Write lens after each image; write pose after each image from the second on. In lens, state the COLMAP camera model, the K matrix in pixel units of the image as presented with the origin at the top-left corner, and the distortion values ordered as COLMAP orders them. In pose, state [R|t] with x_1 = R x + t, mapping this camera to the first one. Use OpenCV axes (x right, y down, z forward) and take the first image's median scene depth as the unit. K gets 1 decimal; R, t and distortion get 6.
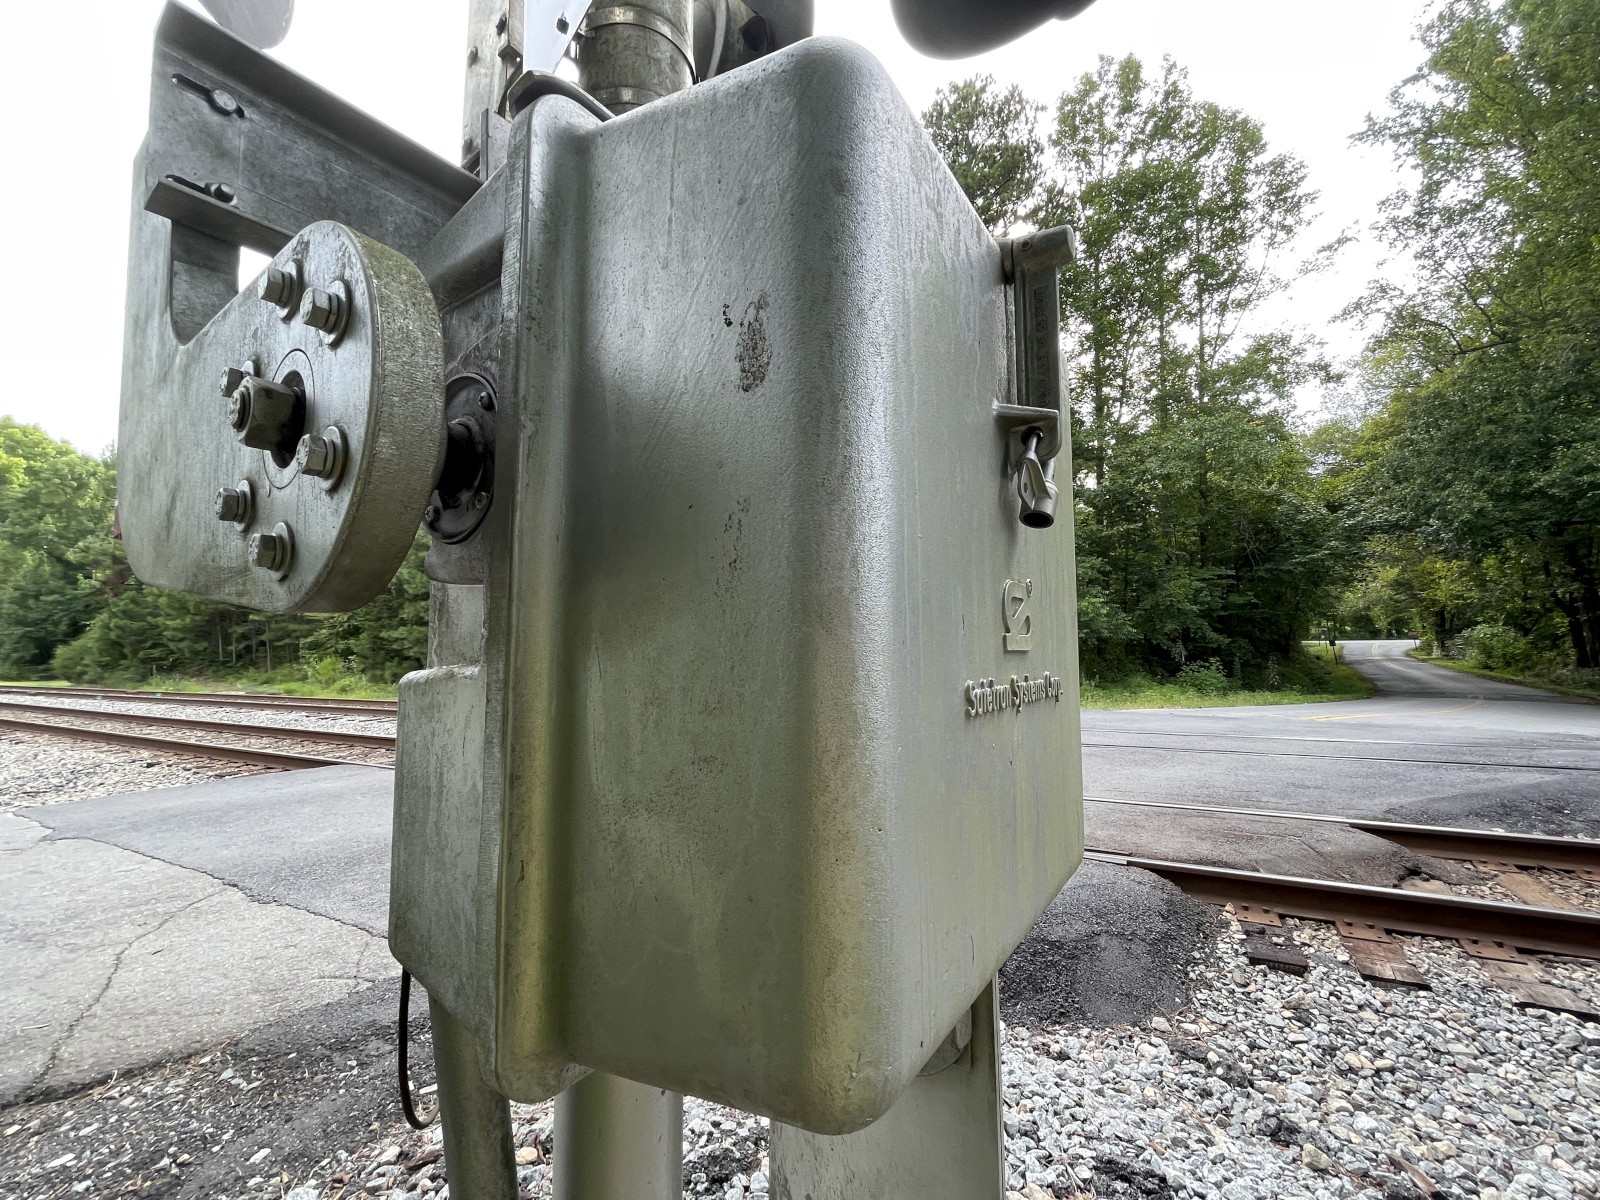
lens RADIAL K [[646.3, 0, 804.2], [0, 646.3, 598.1], [0, 0, 1]] dist [-0.000776, -0.000399]
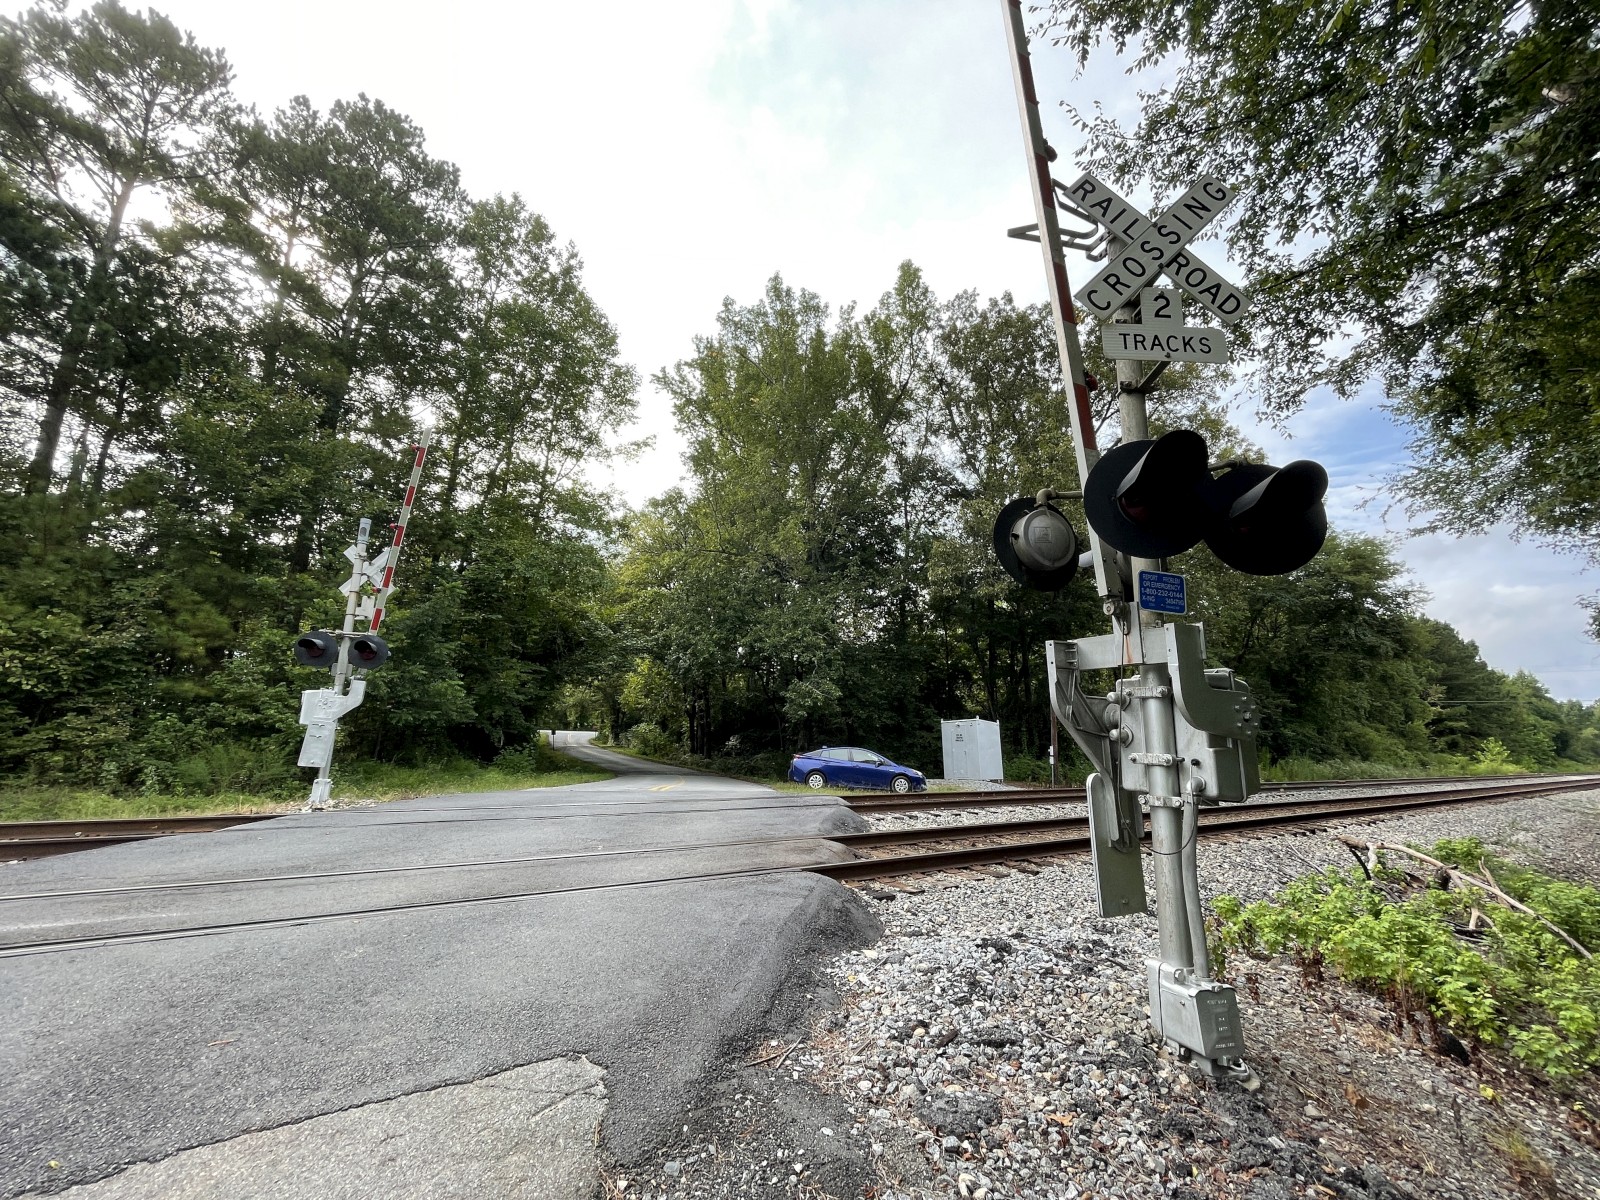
lens RADIAL K [[646.3, 0, 804.2], [0, 646.3, 598.1], [0, 0, 1]] dist [-0.000776, -0.000399]
pose [[0.455260, 0.214963, 0.864020, -0.155983], [-0.104364, 0.976611, -0.187985, 0.005095], [-0.884221, -0.004590, 0.467046, 0.030566]]
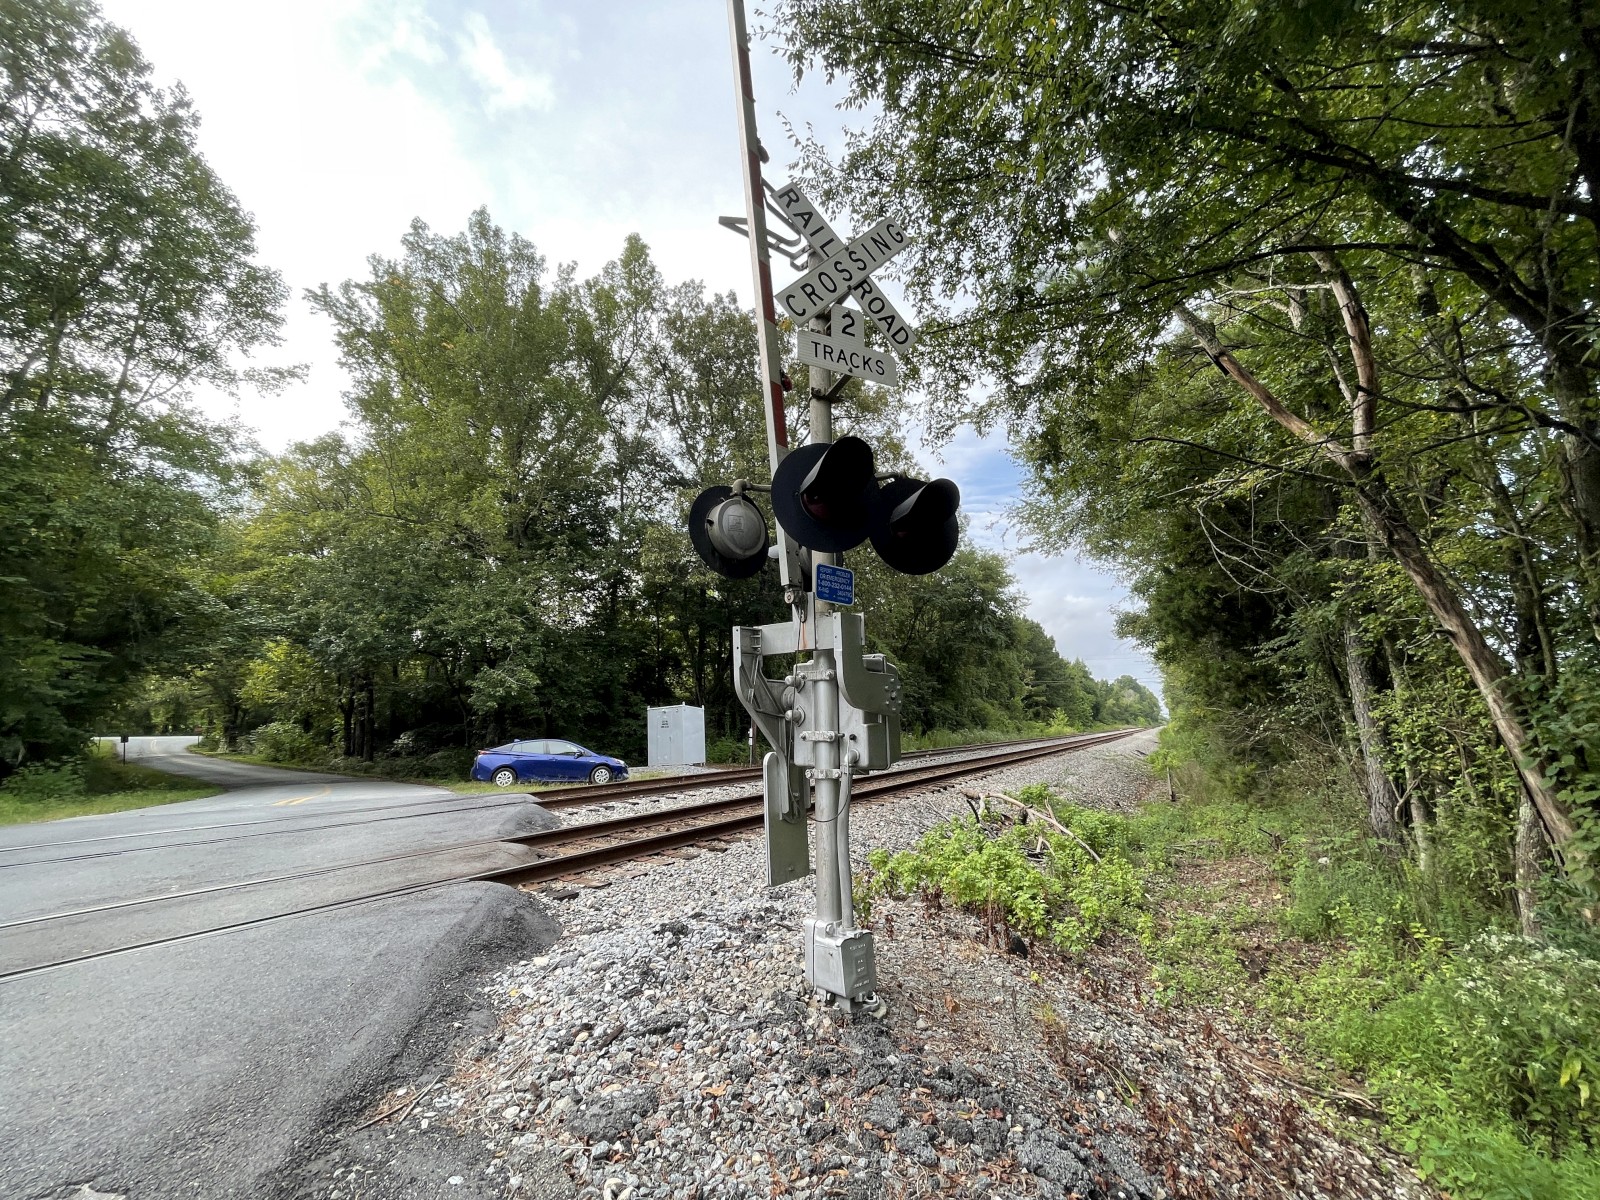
lens RADIAL K [[646.3, 0, 804.2], [0, 646.3, 598.1], [0, 0, 1]] dist [-0.000776, -0.000399]
pose [[0.039464, 0.208622, 0.977200, -0.150514], [-0.063290, 0.976520, -0.205921, 0.004787], [-0.997215, -0.053721, 0.051741, 0.026826]]
